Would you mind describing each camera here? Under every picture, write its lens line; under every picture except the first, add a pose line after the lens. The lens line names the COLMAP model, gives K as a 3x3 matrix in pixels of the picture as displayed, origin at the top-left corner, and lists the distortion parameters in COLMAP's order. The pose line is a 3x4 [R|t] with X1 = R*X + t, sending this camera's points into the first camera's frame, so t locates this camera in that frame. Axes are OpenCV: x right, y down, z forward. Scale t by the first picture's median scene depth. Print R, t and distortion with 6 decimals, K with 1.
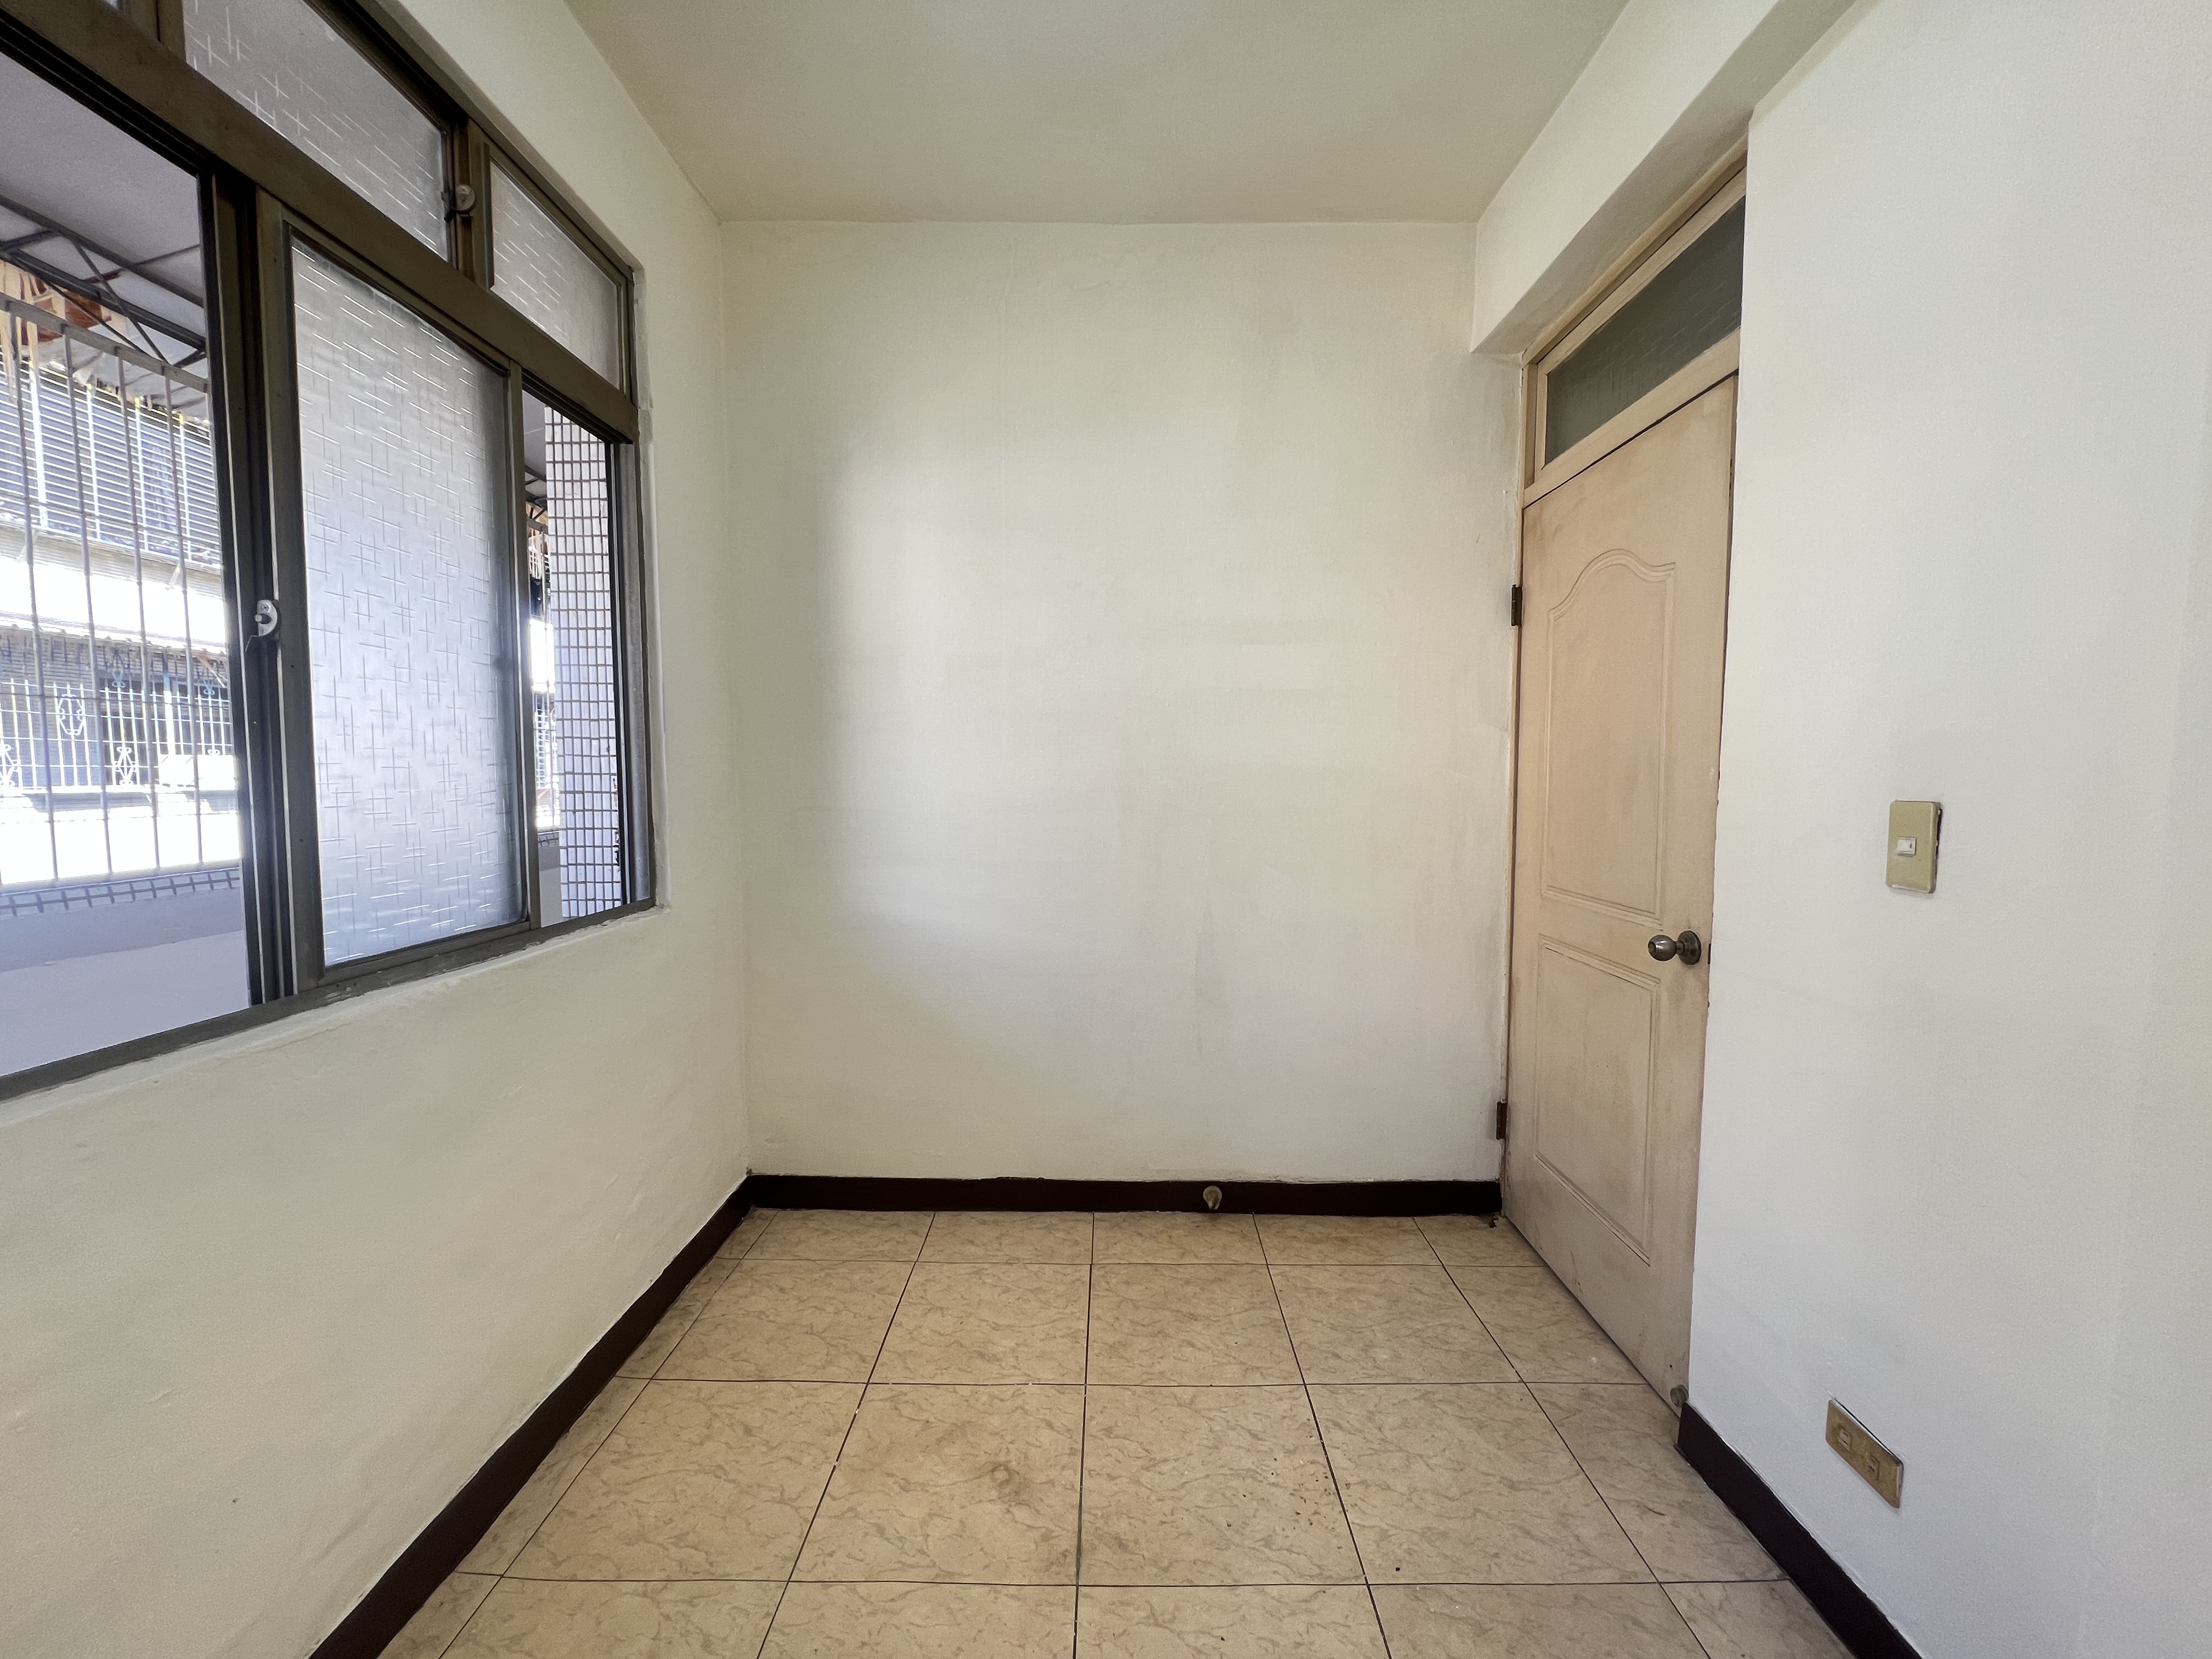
lens RADIAL K [[888.4, 0, 1110.6], [0, 888.4, 831.3], [0, 0, 1]] dist [0.000092, 0.000026]
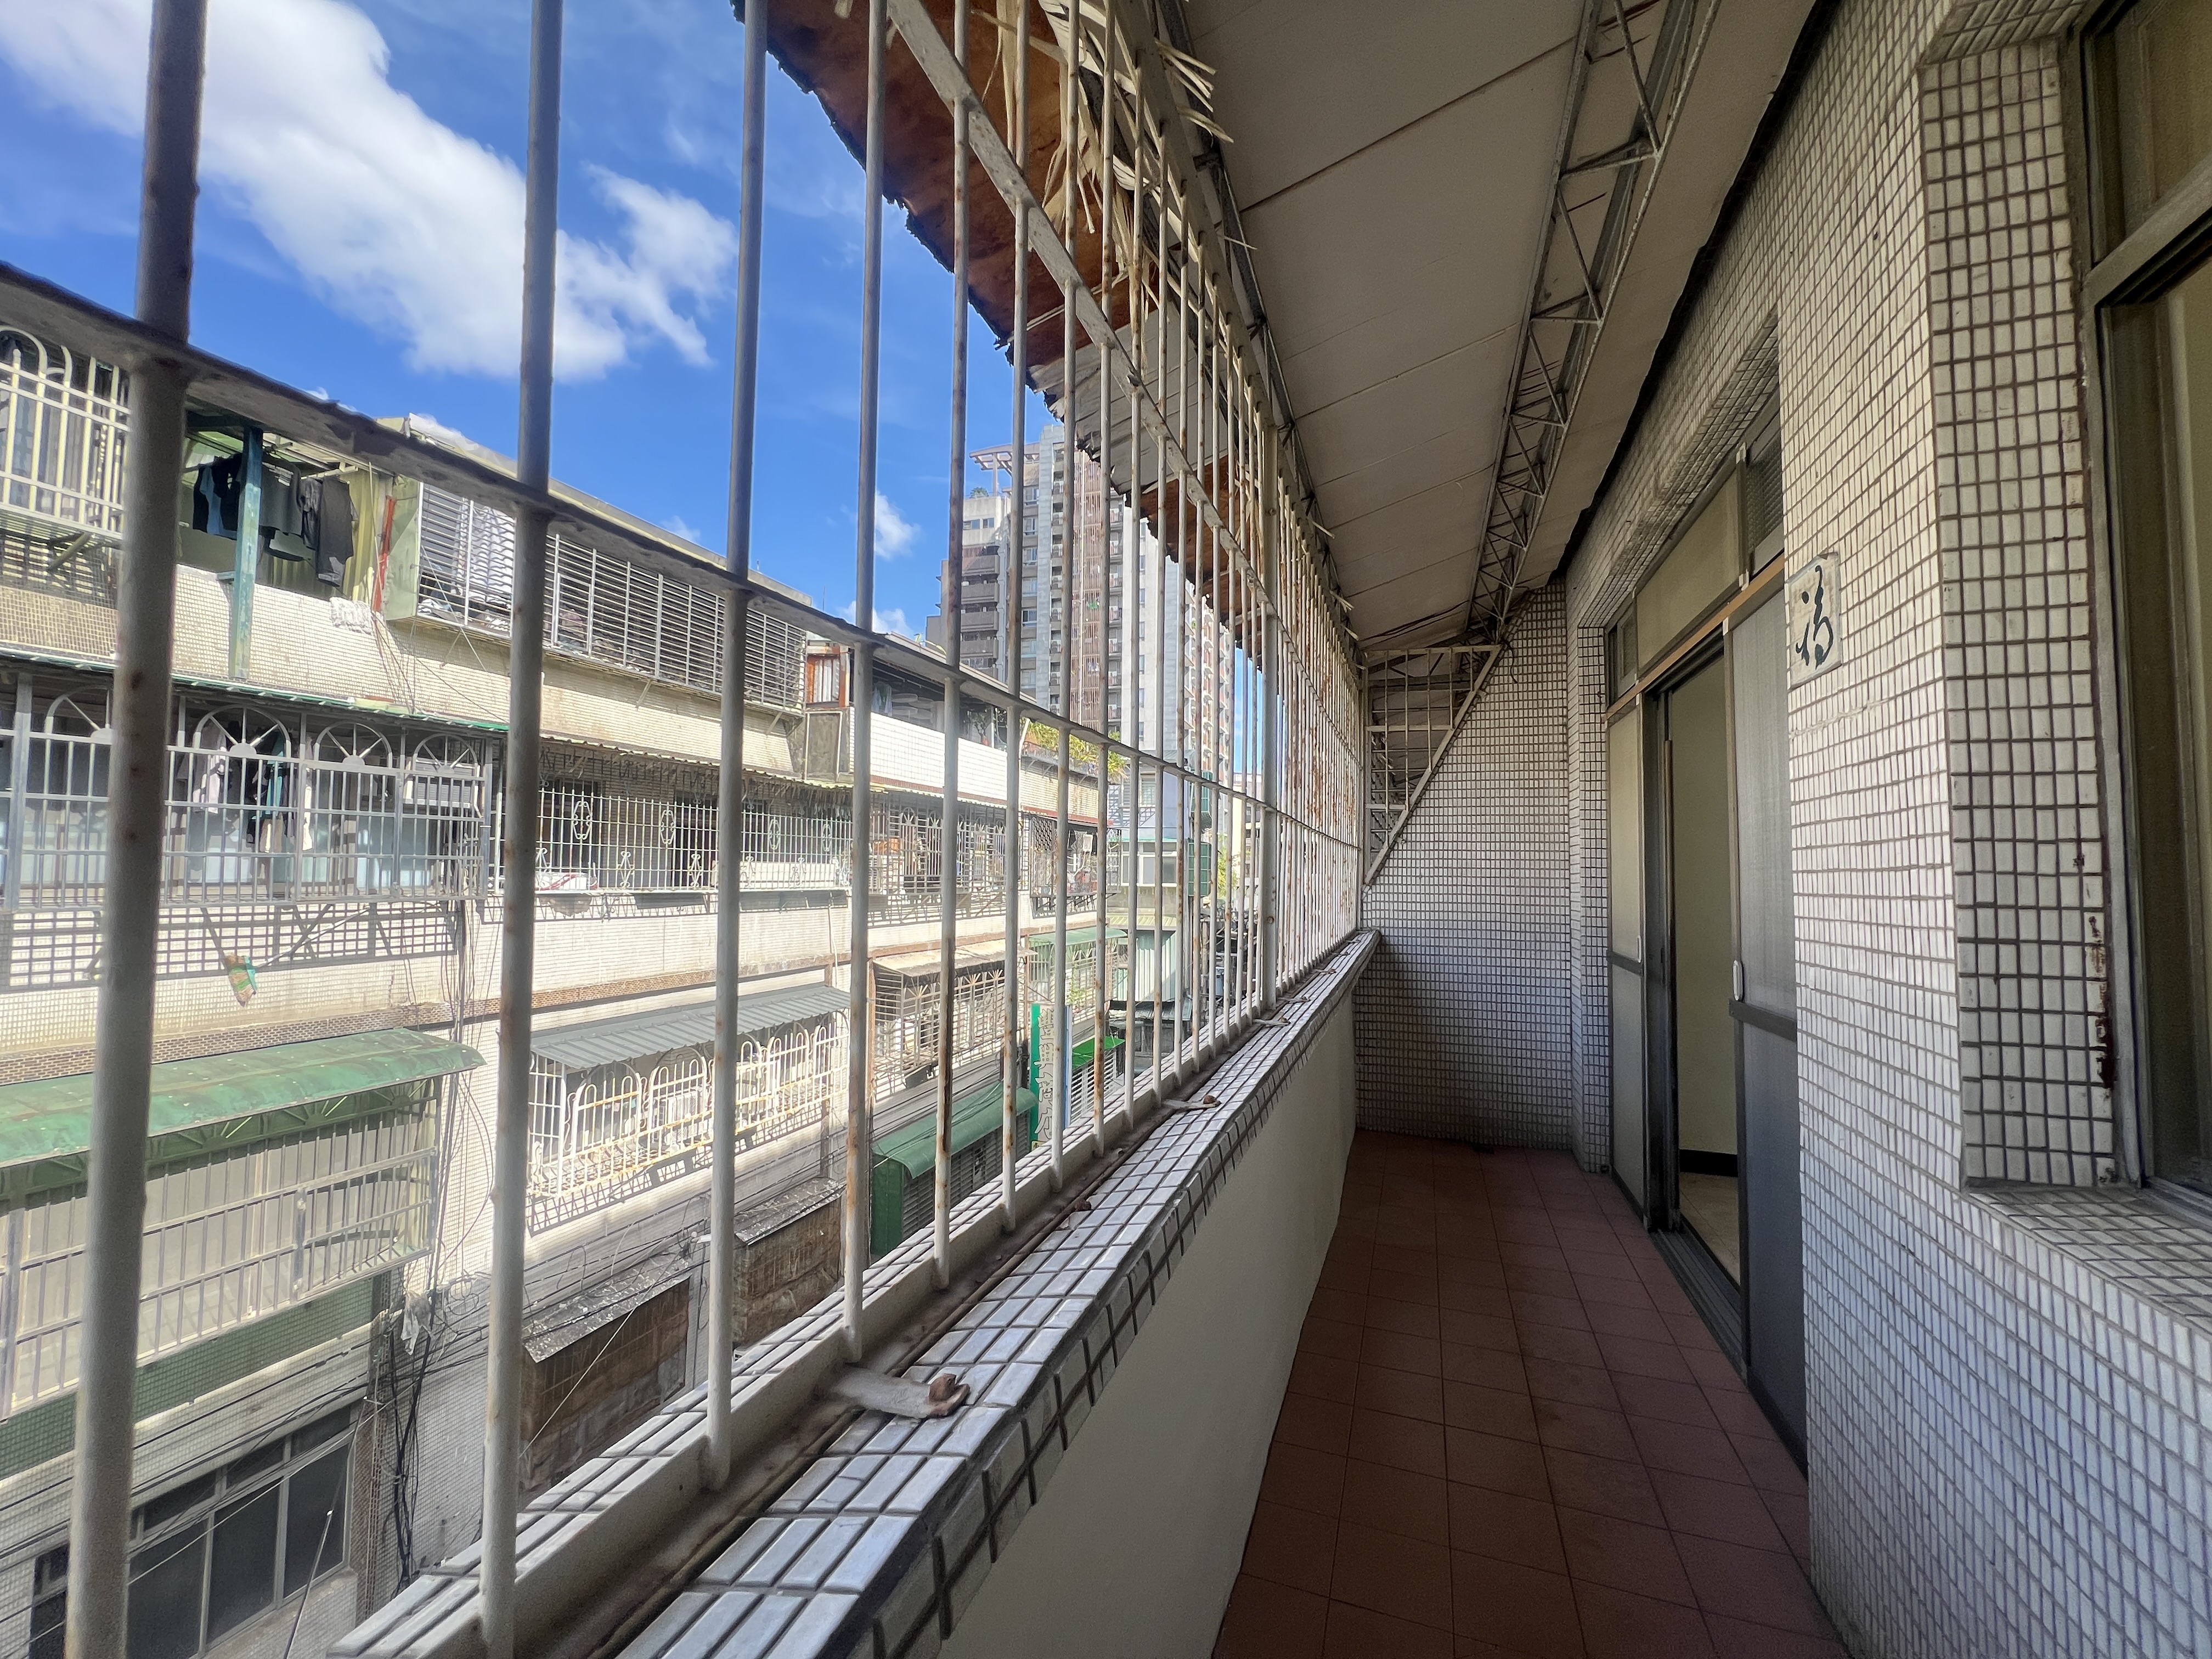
lens RADIAL K [[888.4, 0, 1107.1], [0, 888.4, 828.2], [0, 0, 1]] dist [0.000092, 0.000026]
pose [[0.945613, -0.012969, -0.325035, -0.157858], [-0.025837, 0.993054, -0.114791, -0.006142], [0.324266, 0.116945, 0.938709, 0.052437]]
